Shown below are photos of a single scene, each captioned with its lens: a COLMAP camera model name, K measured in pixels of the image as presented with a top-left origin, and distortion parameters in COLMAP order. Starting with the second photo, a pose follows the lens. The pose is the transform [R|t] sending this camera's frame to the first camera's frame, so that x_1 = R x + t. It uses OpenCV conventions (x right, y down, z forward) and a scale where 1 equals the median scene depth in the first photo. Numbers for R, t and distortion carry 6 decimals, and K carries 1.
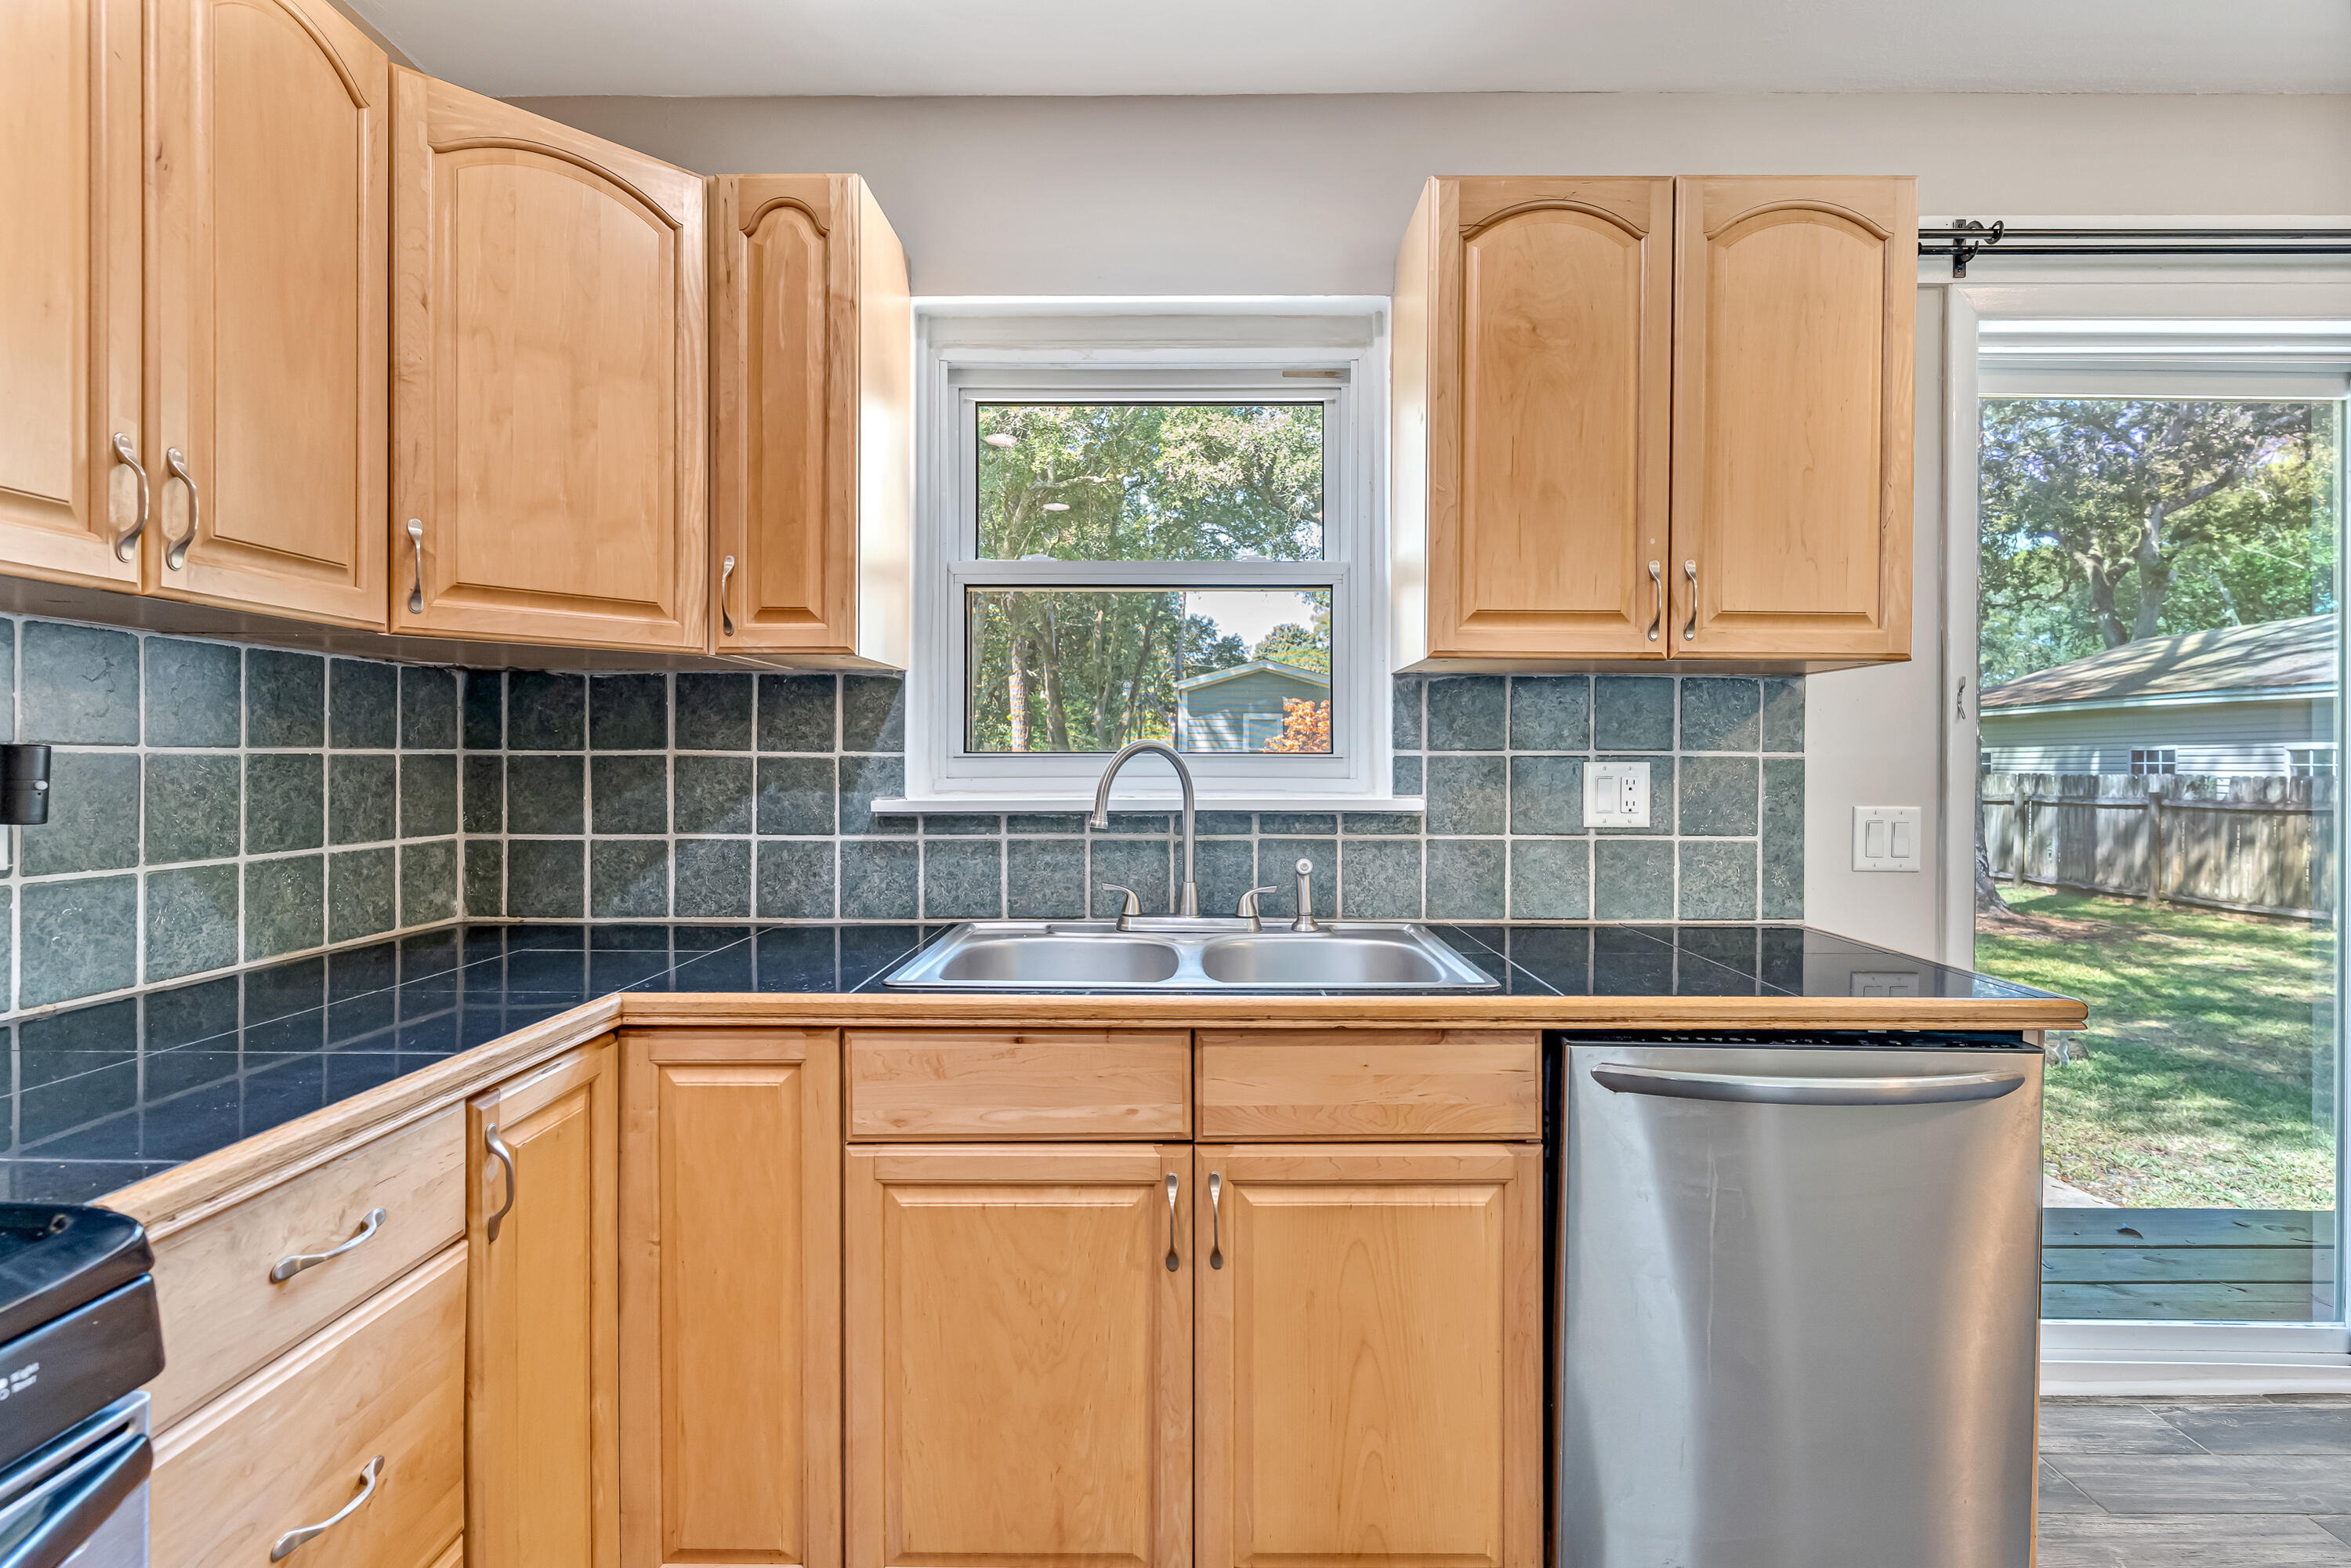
lens RADIAL K [[1128.2, 0, 1187.2], [0, 1128.2, 766.6], [0, 0, 1]] dist [0.000338, 0.001187]
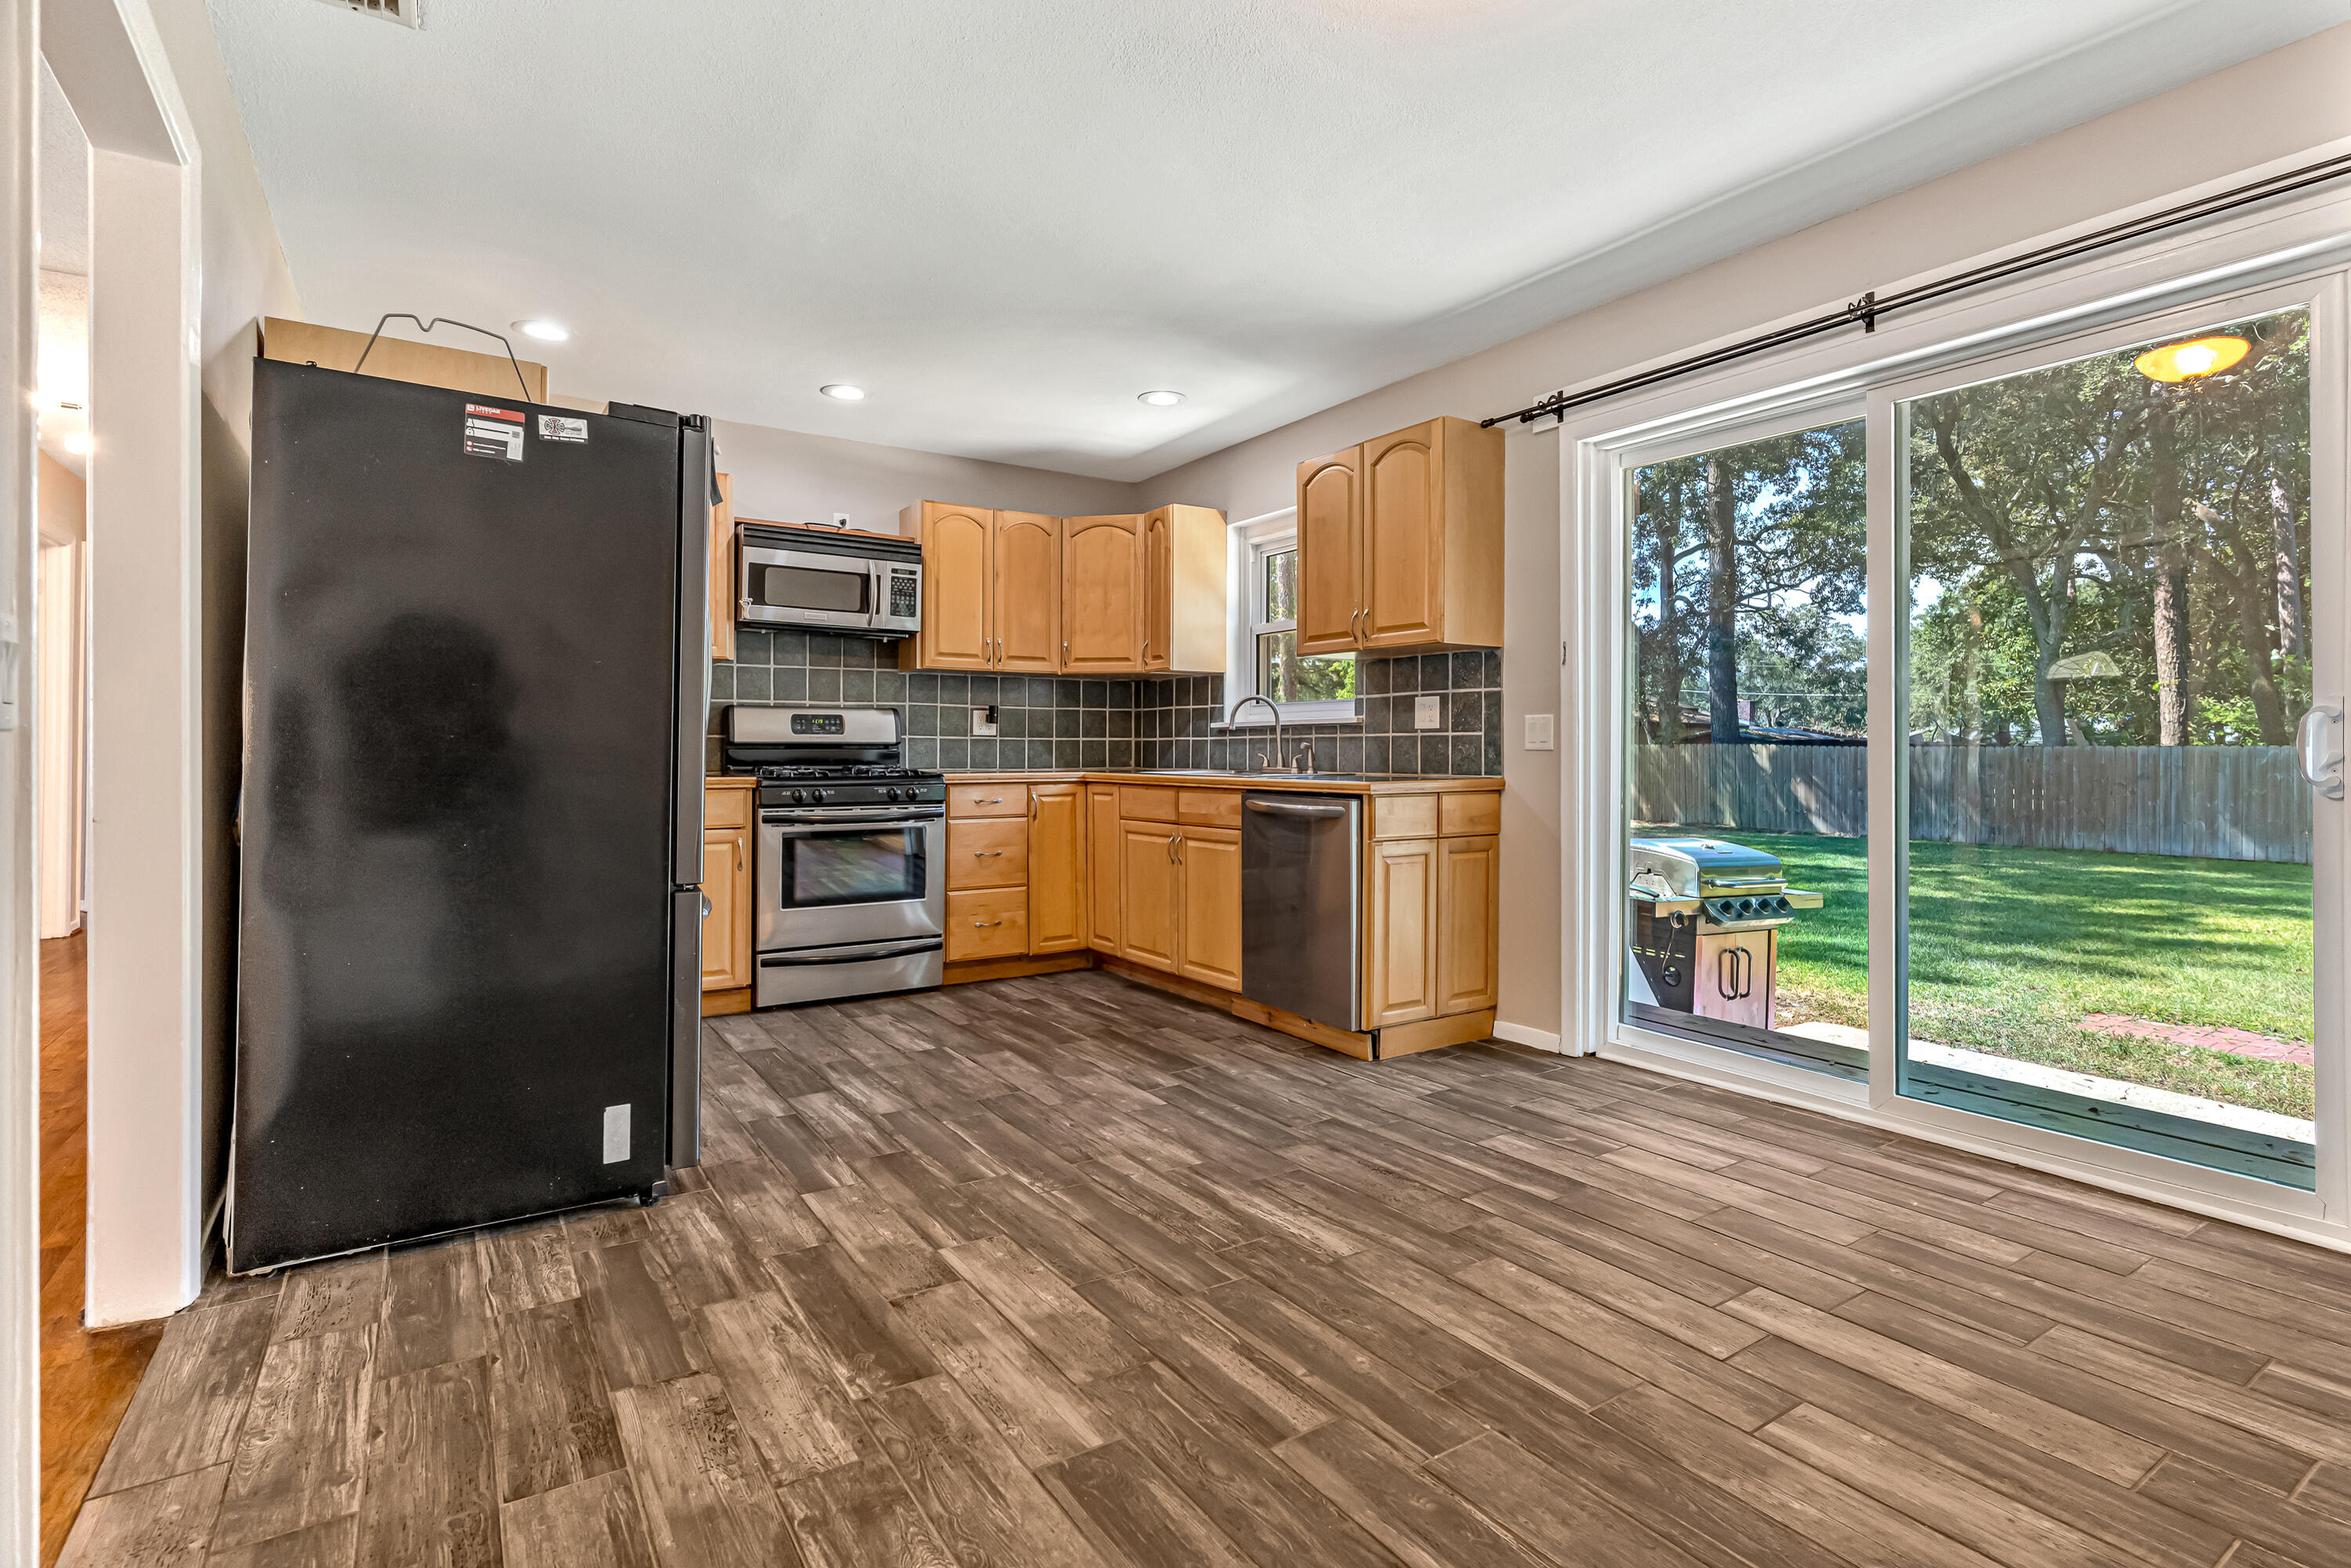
lens RADIAL K [[1128.2, 0, 1184.7], [0, 1128.2, 746.4], [0, 0, 1]] dist [0.000338, 0.001187]
pose [[0.562509, -0.005073, -0.826776, 2.092993], [-0.004177, 0.999951, -0.008977, 0.121590], [0.826781, 0.008503, 0.562460, -0.589839]]
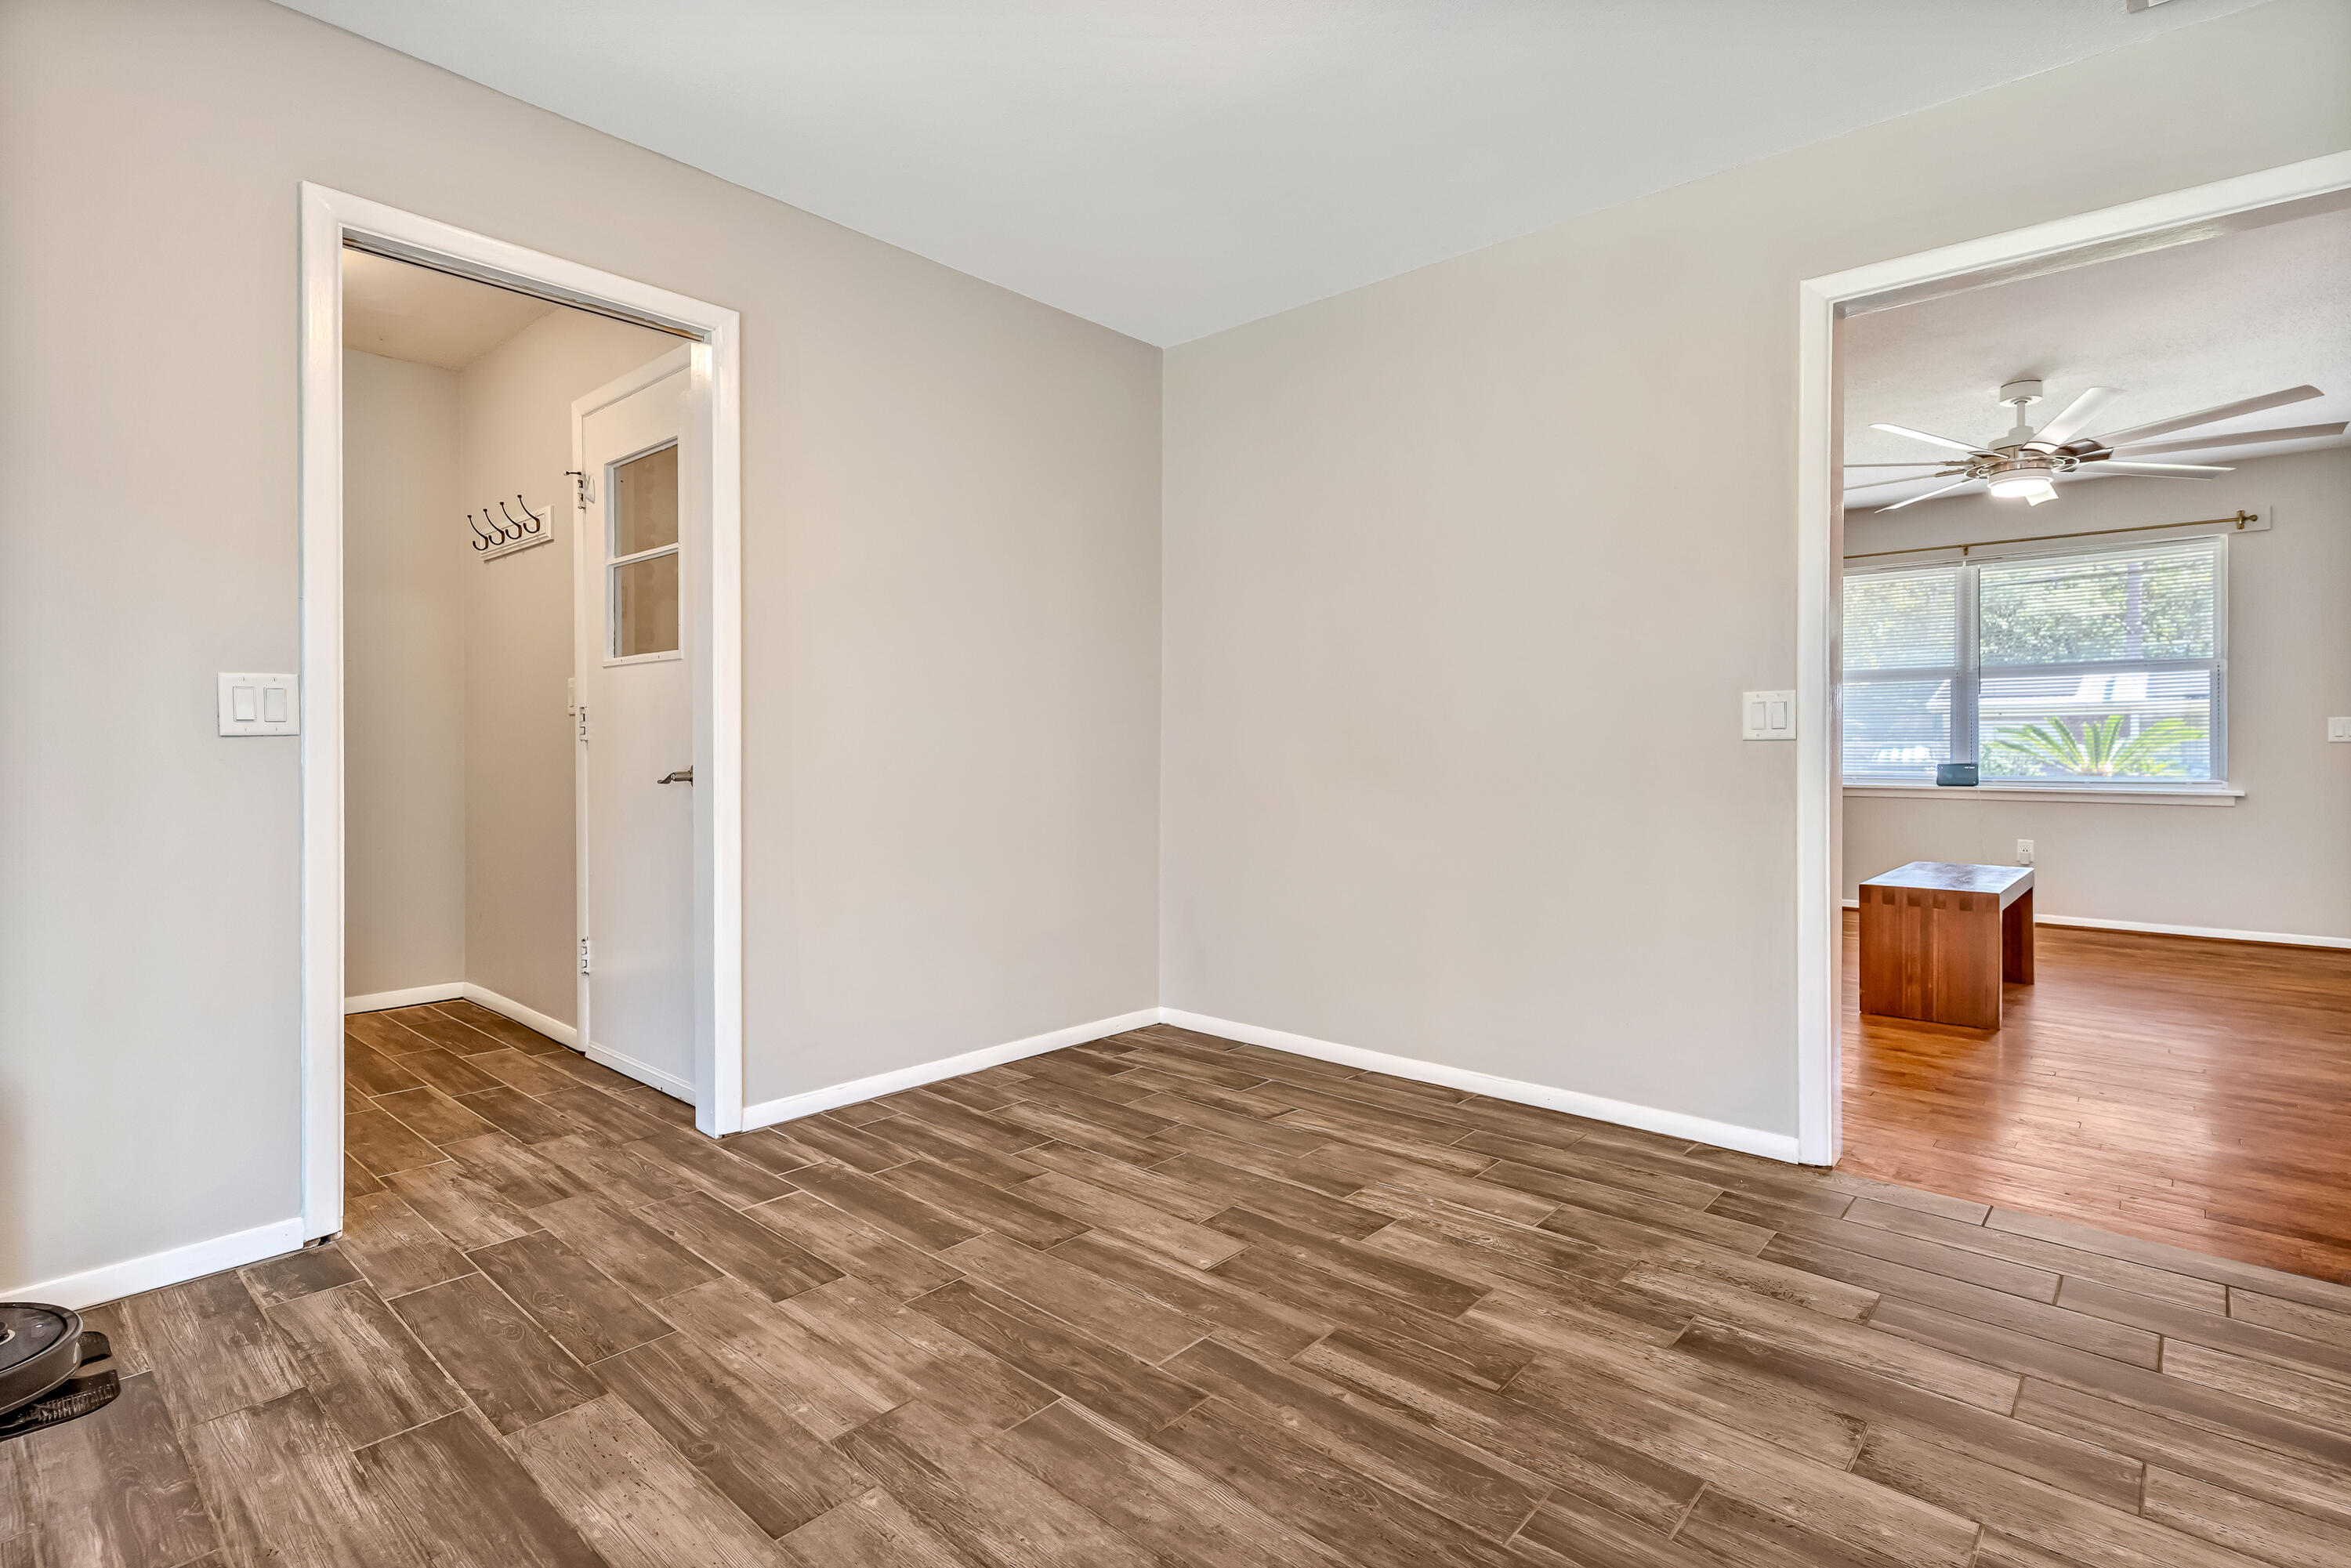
lens RADIAL K [[1128.2, 0, 1174.8], [0, 1128.2, 764.7], [0, 0, 1]] dist [0.000338, 0.001187]
pose [[-0.748720, -0.012633, 0.662766, 0.781828], [0.000191, 0.999814, 0.019272, 0.113326], [-0.662887, 0.014556, -0.748578, 0.891340]]
